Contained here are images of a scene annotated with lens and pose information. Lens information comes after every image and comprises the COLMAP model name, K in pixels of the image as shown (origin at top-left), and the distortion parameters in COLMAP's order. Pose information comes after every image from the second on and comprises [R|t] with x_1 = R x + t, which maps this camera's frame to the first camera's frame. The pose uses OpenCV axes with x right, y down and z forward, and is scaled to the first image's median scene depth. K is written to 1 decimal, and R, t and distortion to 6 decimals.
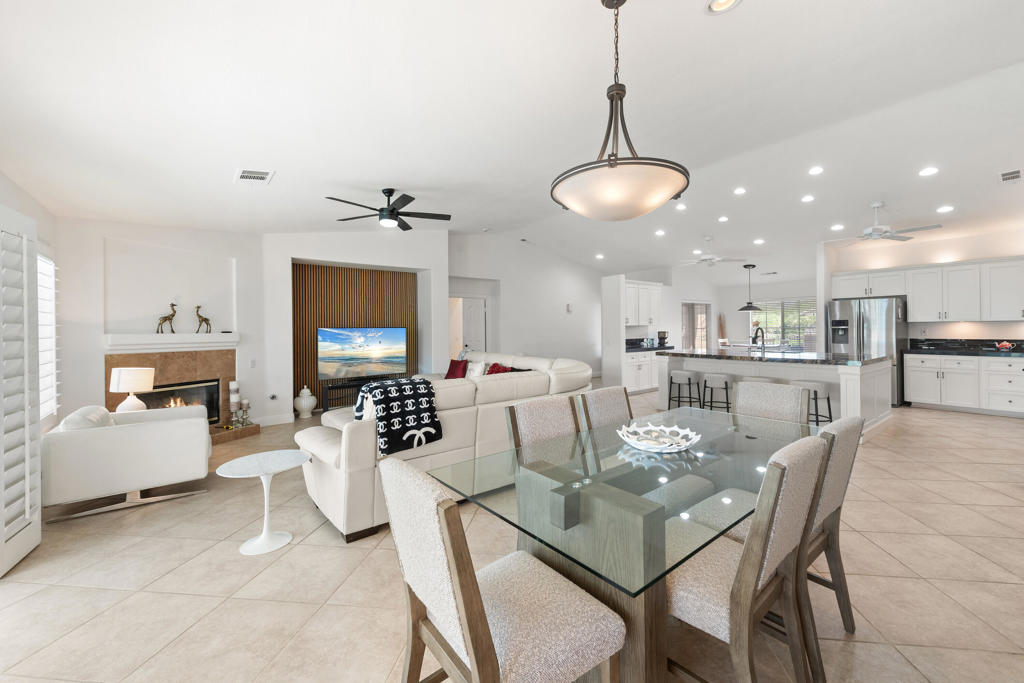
lens RADIAL K [[404.0, 0, 527.1], [0, 404.0, 331.2], [0, 0, 1]] dist [0.000000, -0.000017]
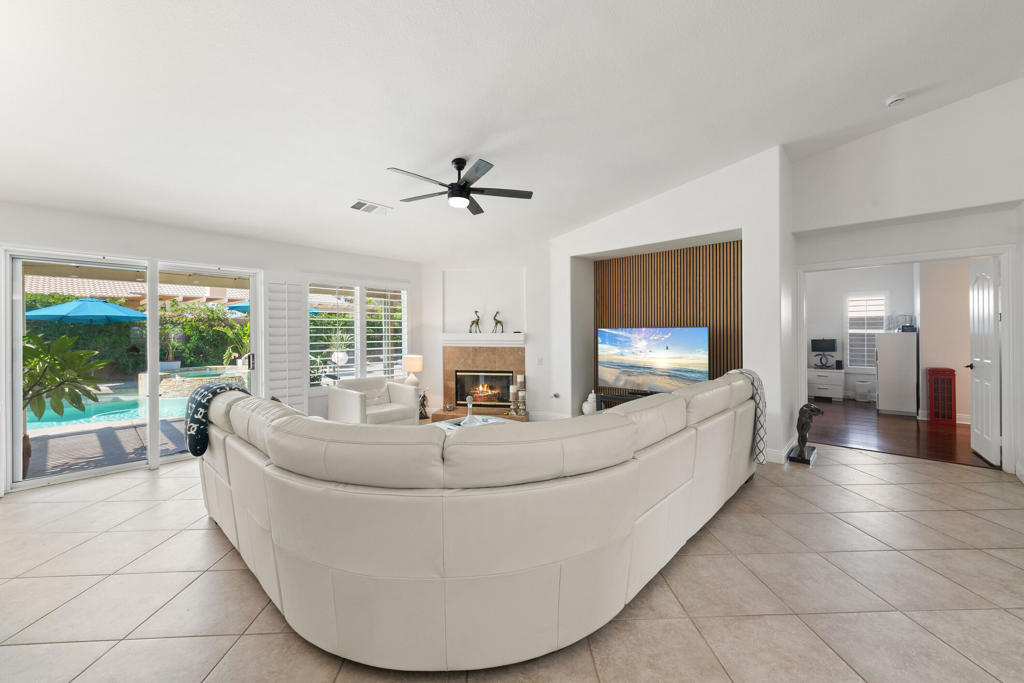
lens RADIAL K [[404.0, 0, 527.1], [0, 404.0, 331.2], [0, 0, 1]] dist [0.000000, -0.000017]
pose [[0.149990, 0.007178, -0.988662, 0.352773], [-0.002555, 0.999973, 0.006872, -0.007638], [0.988684, 0.001495, 0.150004, 0.709107]]
